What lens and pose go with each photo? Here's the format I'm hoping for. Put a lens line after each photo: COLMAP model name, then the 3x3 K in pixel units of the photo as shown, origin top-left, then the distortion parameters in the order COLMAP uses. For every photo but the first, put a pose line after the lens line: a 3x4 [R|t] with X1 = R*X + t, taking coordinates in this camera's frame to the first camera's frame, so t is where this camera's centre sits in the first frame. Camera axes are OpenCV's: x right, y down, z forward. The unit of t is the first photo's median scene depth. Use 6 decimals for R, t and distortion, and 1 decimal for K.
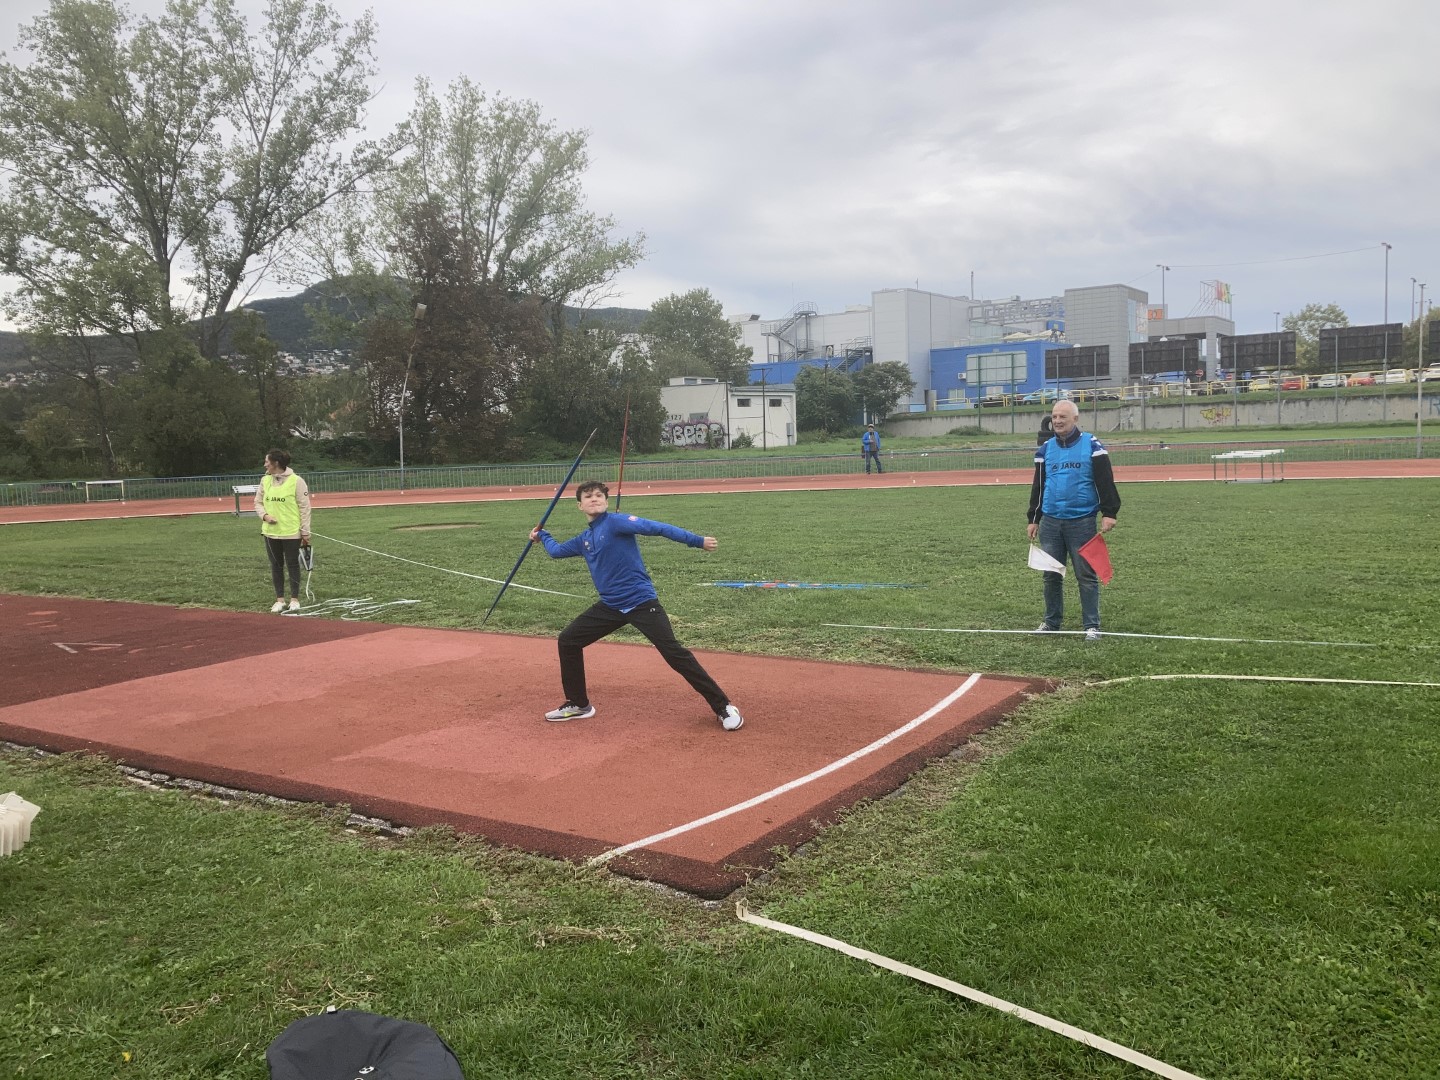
lens RADIAL K [[1168.7, 0, 737.2], [0, 1168.7, 537.0], [0, 0, 1]] dist [0.092246, -0.170330]
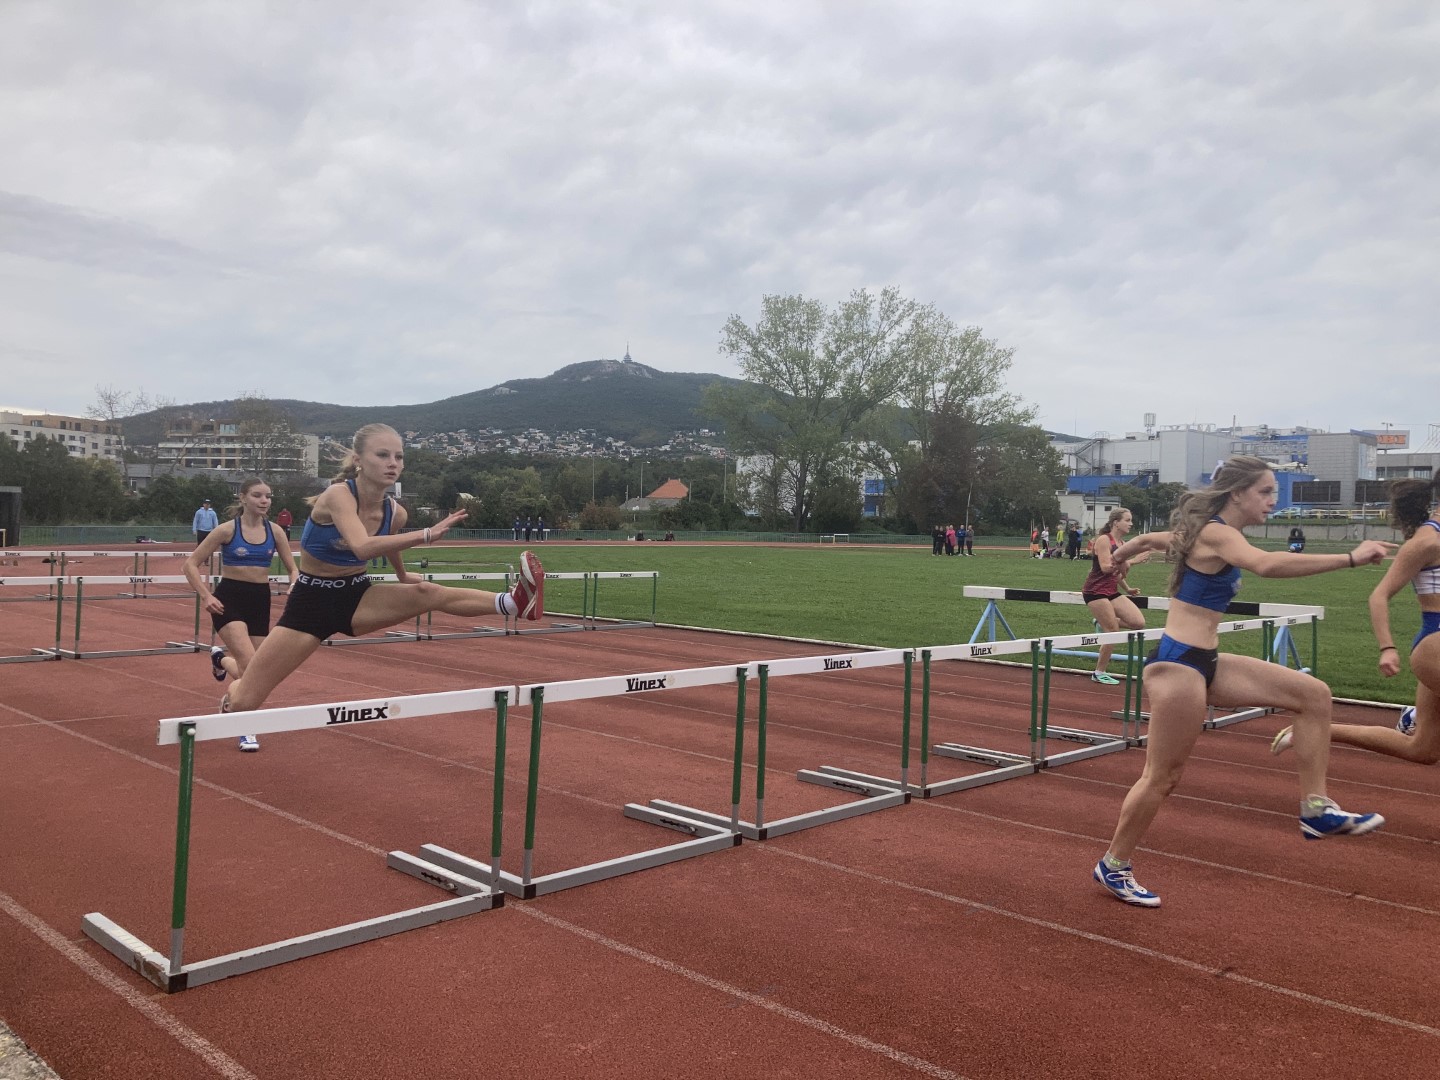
lens RADIAL K [[1175.7, 0, 720.0], [0, 1175.7, 540.0], [0, 0, 1]] dist [-0.002342, -0.002187]
pose [[0.980393, 0.058069, -0.188304, -0.134941], [-0.071262, 0.995398, -0.064061, 0.048512], [0.183718, 0.076224, 0.980019, -0.476382]]
